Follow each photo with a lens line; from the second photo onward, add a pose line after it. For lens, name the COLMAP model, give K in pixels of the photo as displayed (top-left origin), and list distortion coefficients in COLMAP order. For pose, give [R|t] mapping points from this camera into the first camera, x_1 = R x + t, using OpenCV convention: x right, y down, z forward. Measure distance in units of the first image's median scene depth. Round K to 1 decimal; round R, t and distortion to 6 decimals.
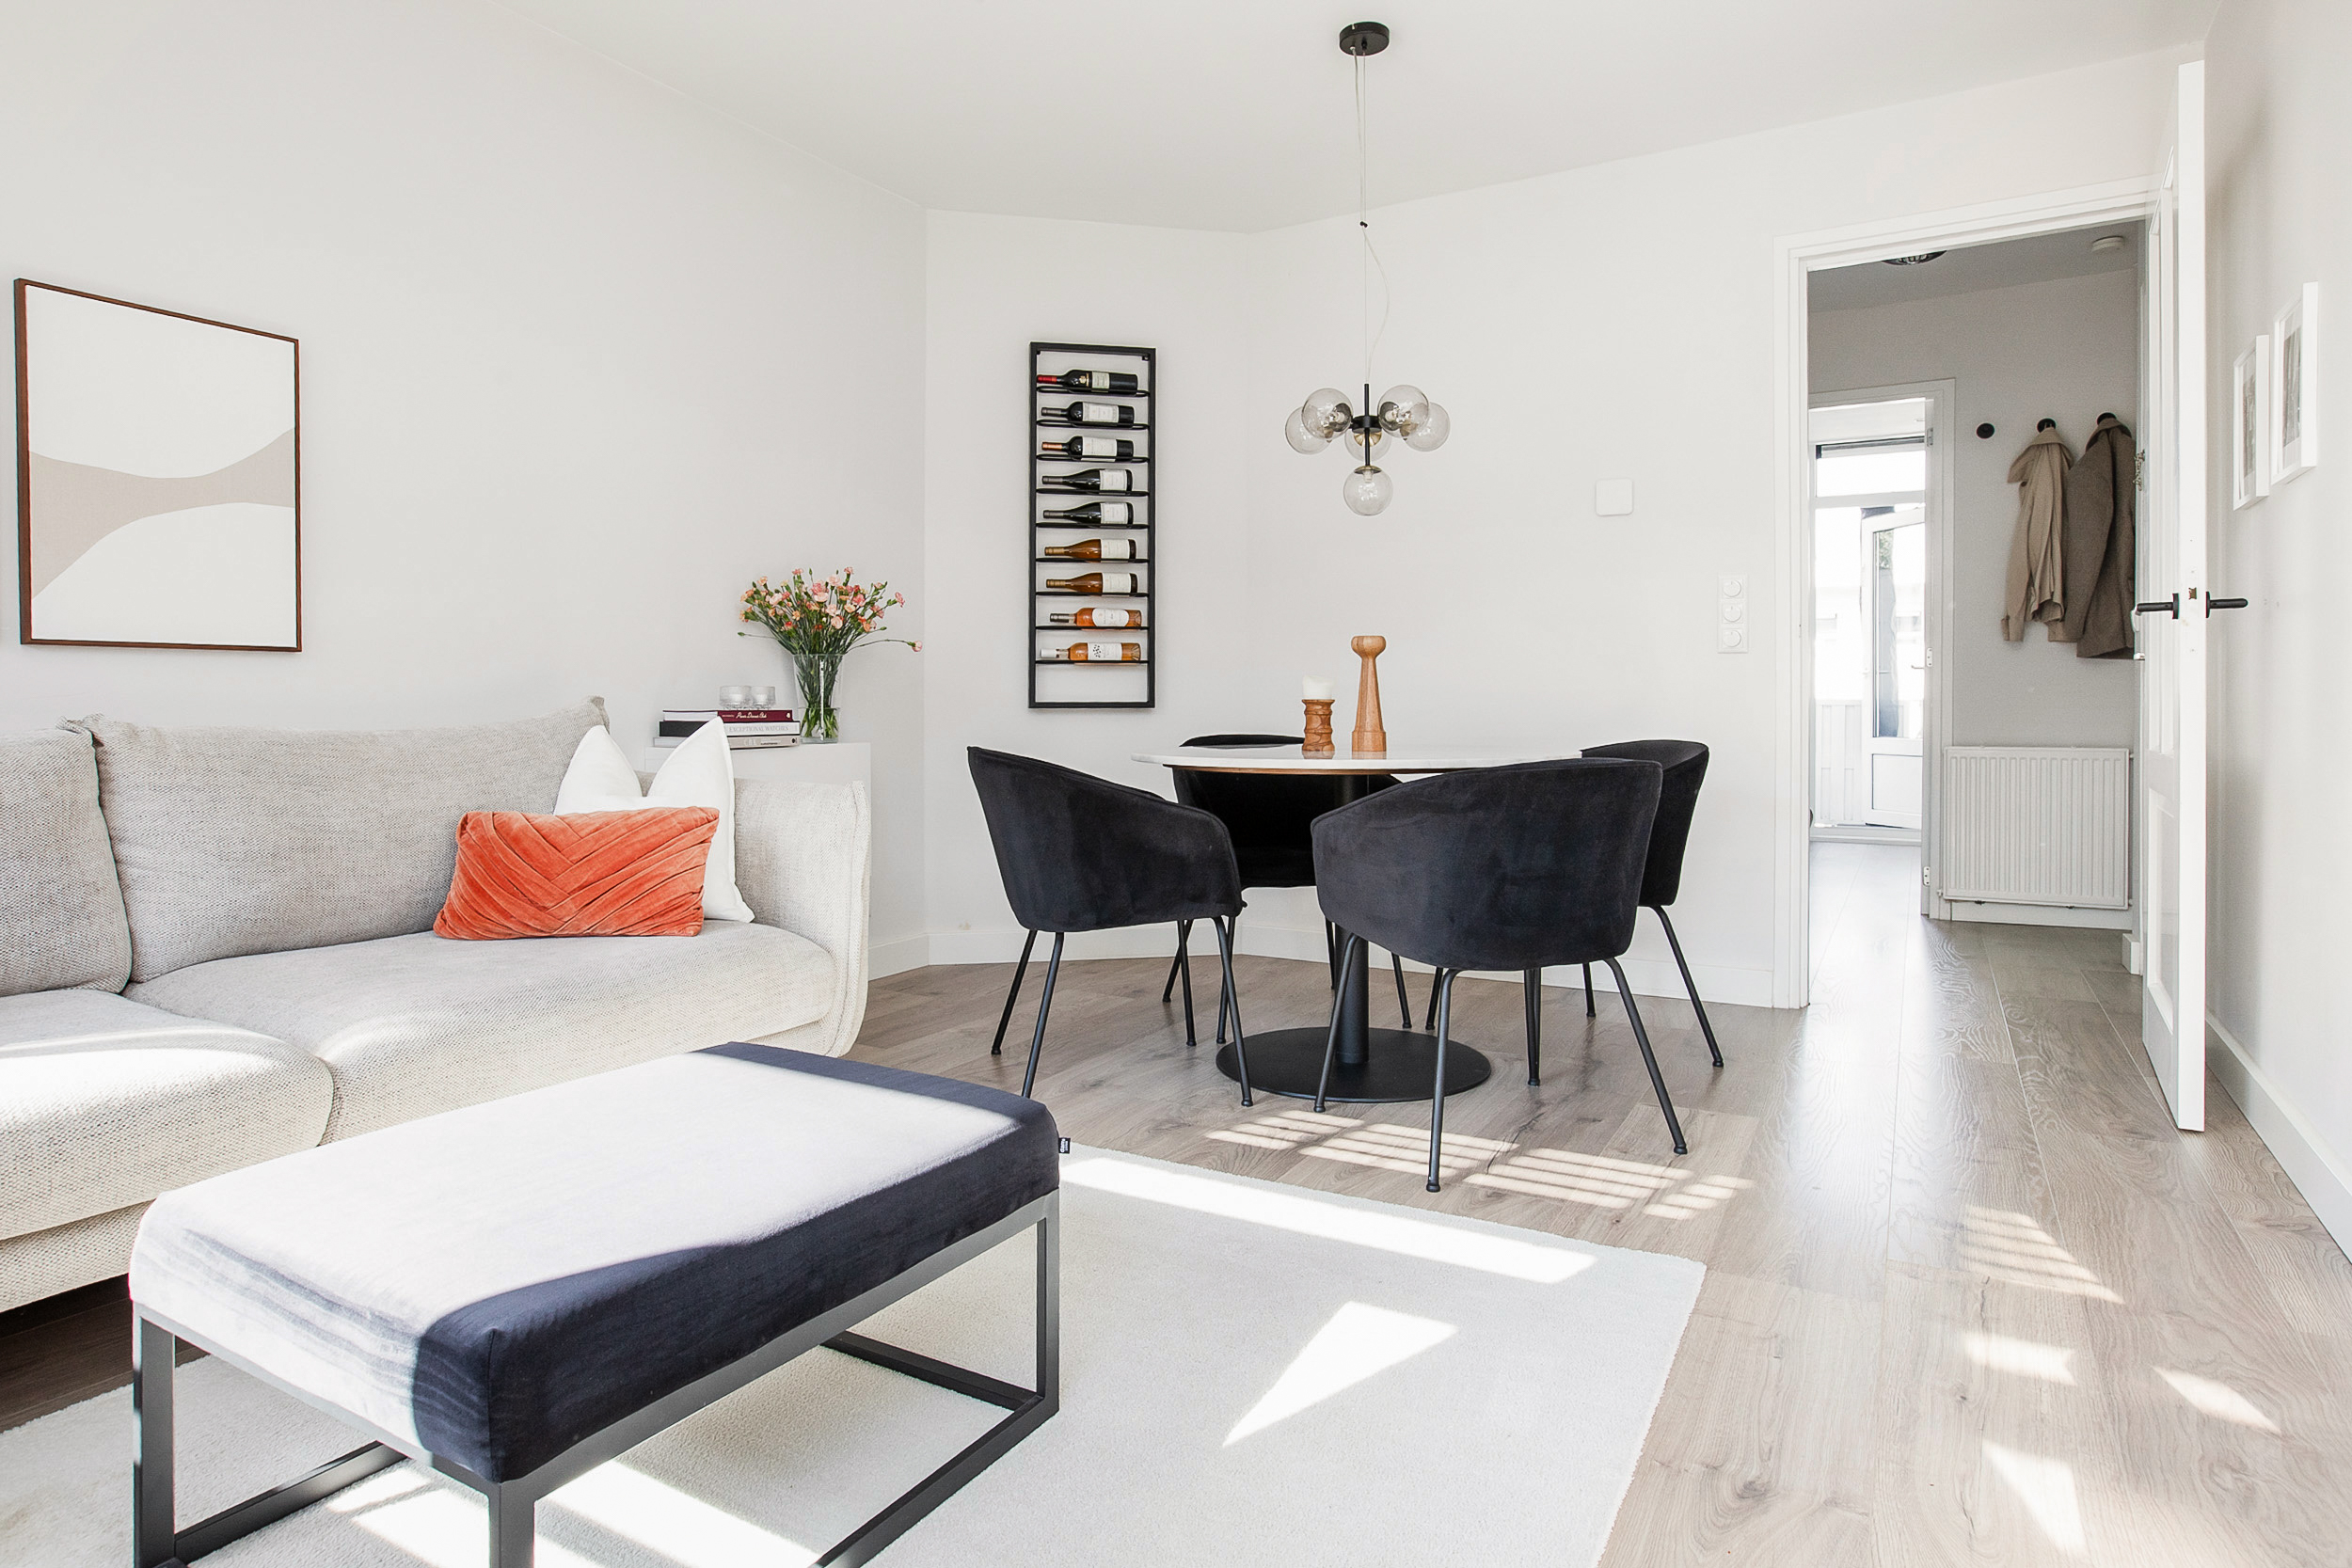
lens RADIAL K [[1320.2, 0, 1150.6], [0, 1320.2, 713.2], [0, 0, 1]] dist [-0.037512, 0.019182]
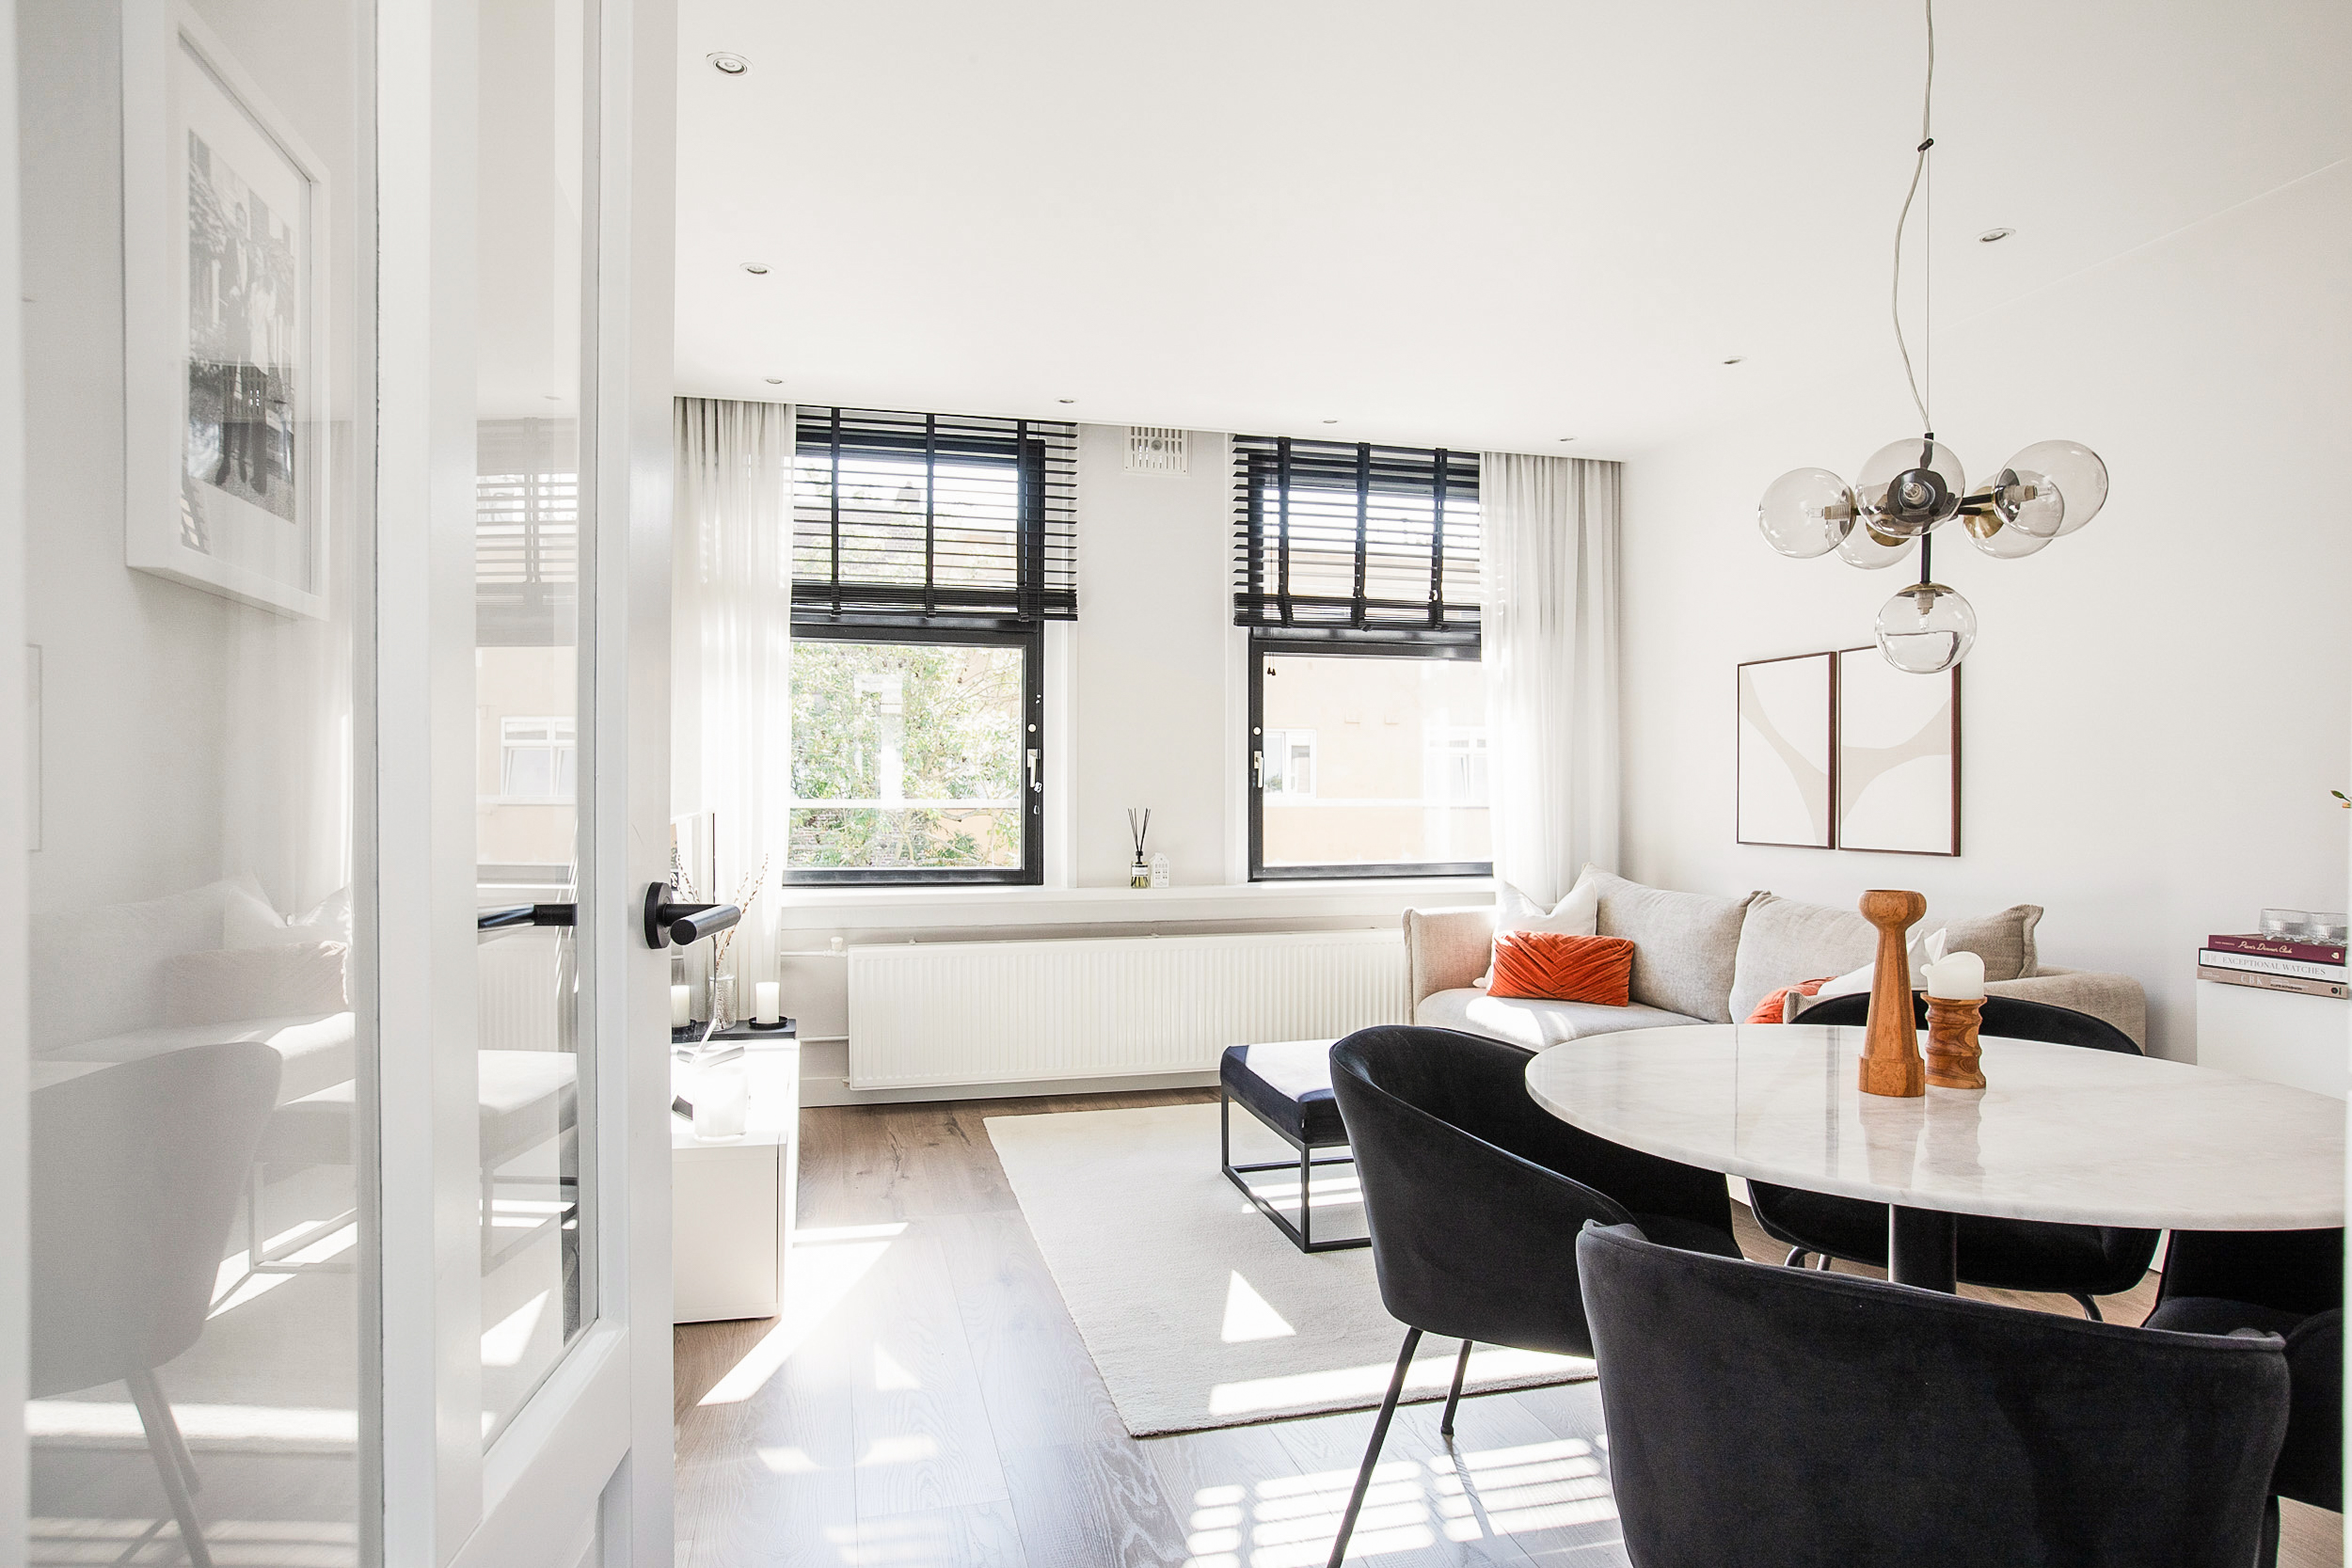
lens RADIAL K [[1379.2, 0, 1188.2], [0, 1379.2, 790.3], [0, 0, 1]] dist [-0.038703, 0.020309]
pose [[-0.702325, 0.001032, -0.711856, 1.149640], [-0.005644, 0.999959, 0.007018, -0.148018], [0.711834, 0.008947, -0.702291, 1.720894]]
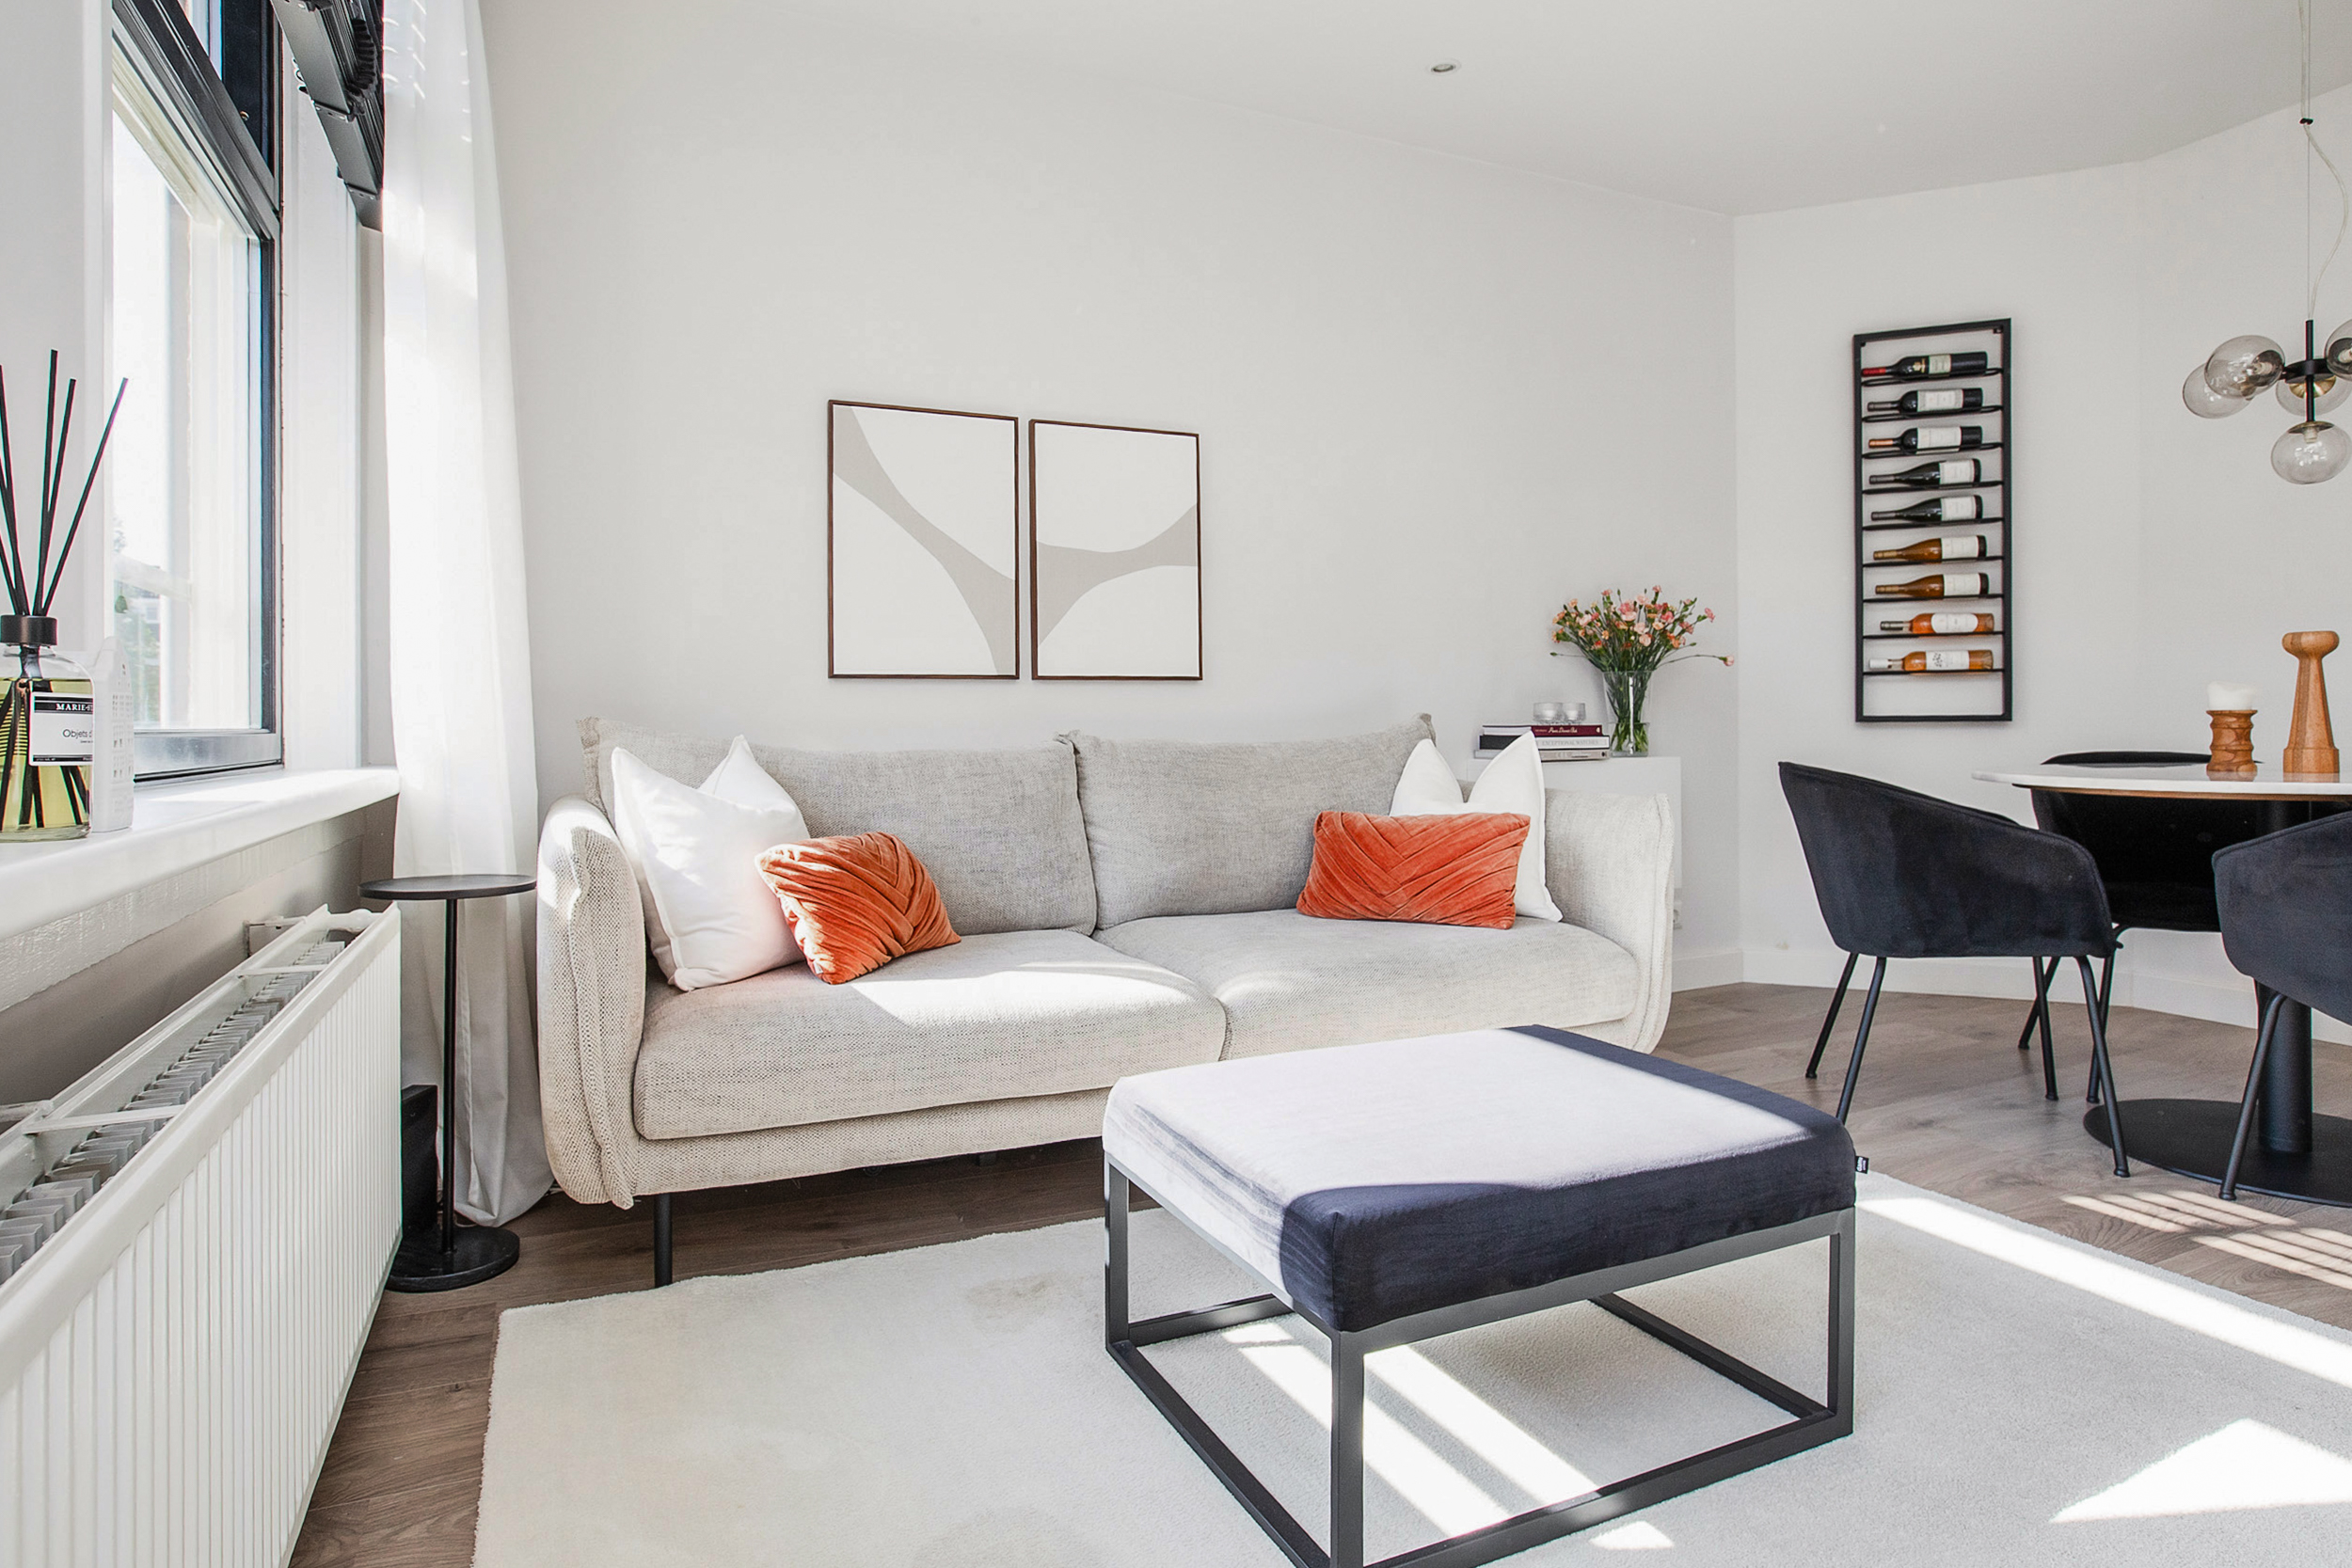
lens RADIAL K [[1320.2, 0, 1153.1], [0, 1320.2, 717.1], [0, 0, 1]] dist [-0.037512, 0.019182]
pose [[0.819202, -0.007076, -0.573461, 0.044867], [0.003115, 0.999964, -0.007888, -0.001743], [0.573496, 0.004676, 0.819195, -0.079847]]
